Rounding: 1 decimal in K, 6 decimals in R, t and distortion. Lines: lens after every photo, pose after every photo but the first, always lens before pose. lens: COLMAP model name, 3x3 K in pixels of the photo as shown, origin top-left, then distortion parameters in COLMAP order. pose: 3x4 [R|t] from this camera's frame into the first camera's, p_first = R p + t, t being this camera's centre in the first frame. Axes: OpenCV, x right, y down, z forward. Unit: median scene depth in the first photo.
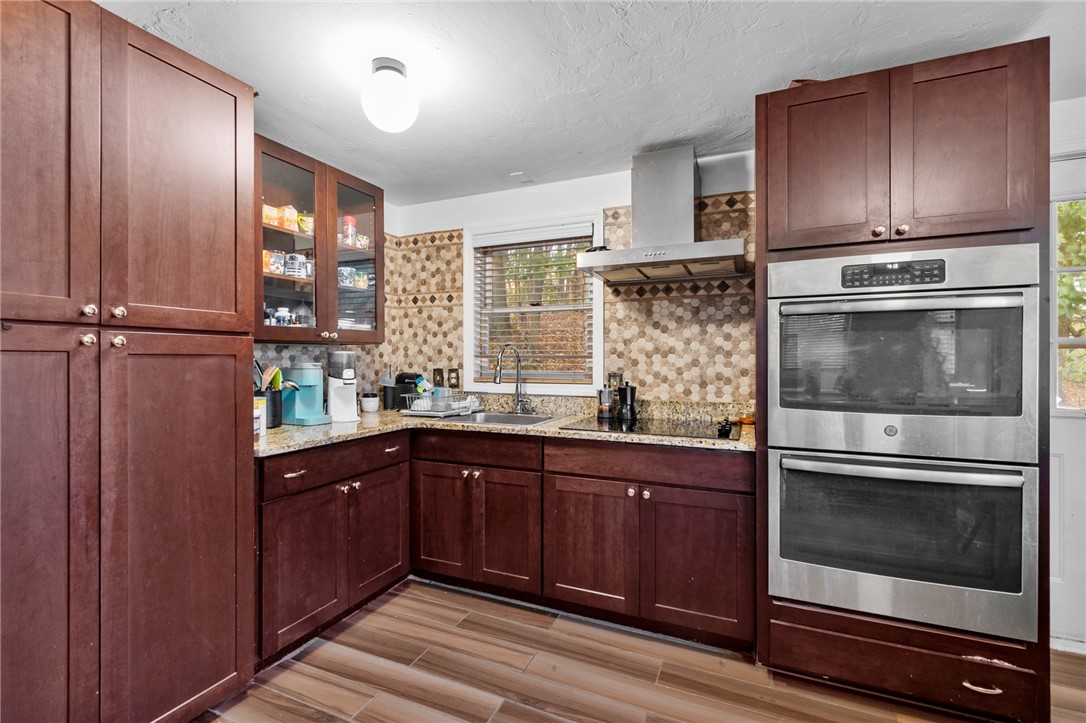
lens RADIAL K [[484.0, 0, 540.7], [0, 484.0, 360.5], [0, 0, 1]] dist [0.002578, 0.000211]
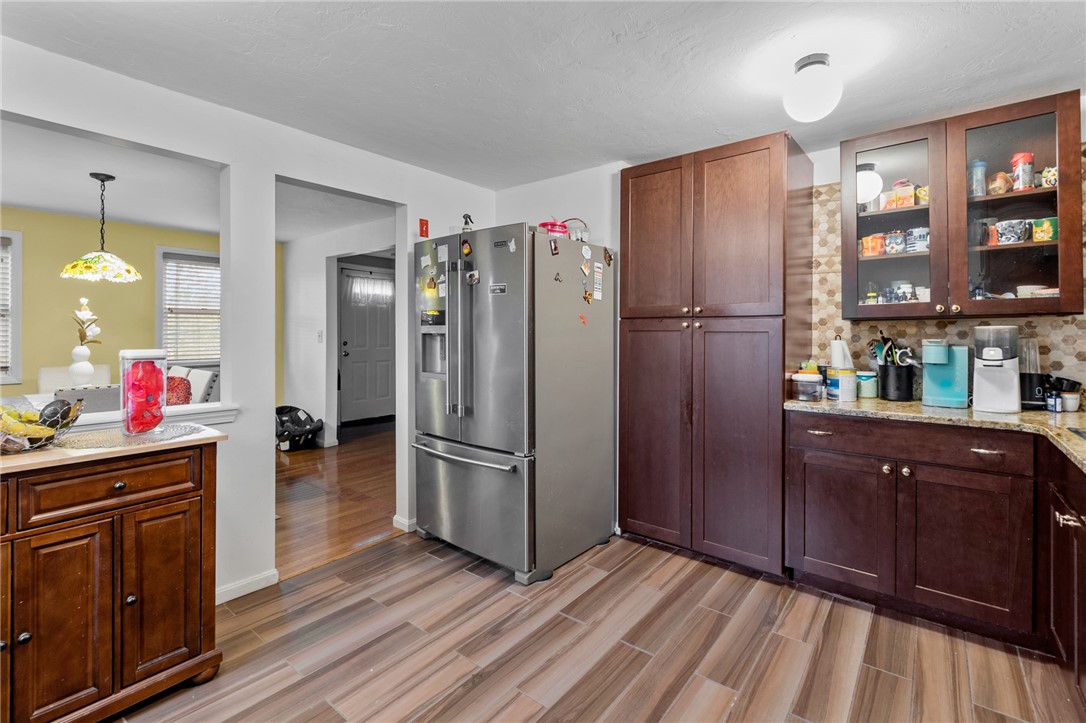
lens RADIAL K [[484.0, 0, 525.3], [0, 484.0, 334.9], [0, 0, 1]] dist [0.002578, 0.000211]
pose [[-0.274700, 0.001820, -0.961528, 0.813080], [-0.005520, 0.999979, 0.003470, -0.003477], [0.961514, 0.006261, -0.274685, 0.631821]]
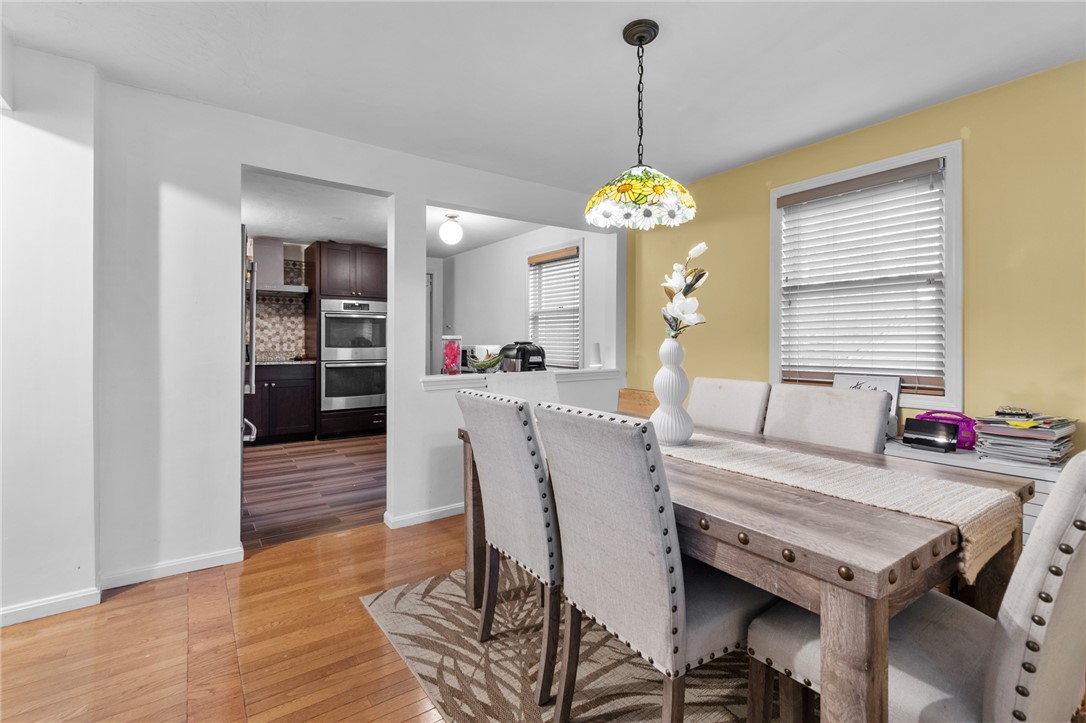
lens RADIAL K [[484.0, 0, 531.1], [0, 484.0, 342.8], [0, 0, 1]] dist [0.002578, 0.000211]
pose [[0.520003, -0.002966, 0.854159, -0.976891], [0.001903, 0.999996, 0.002314, 0.044122], [-0.854162, 0.000422, 0.520007, -1.149682]]
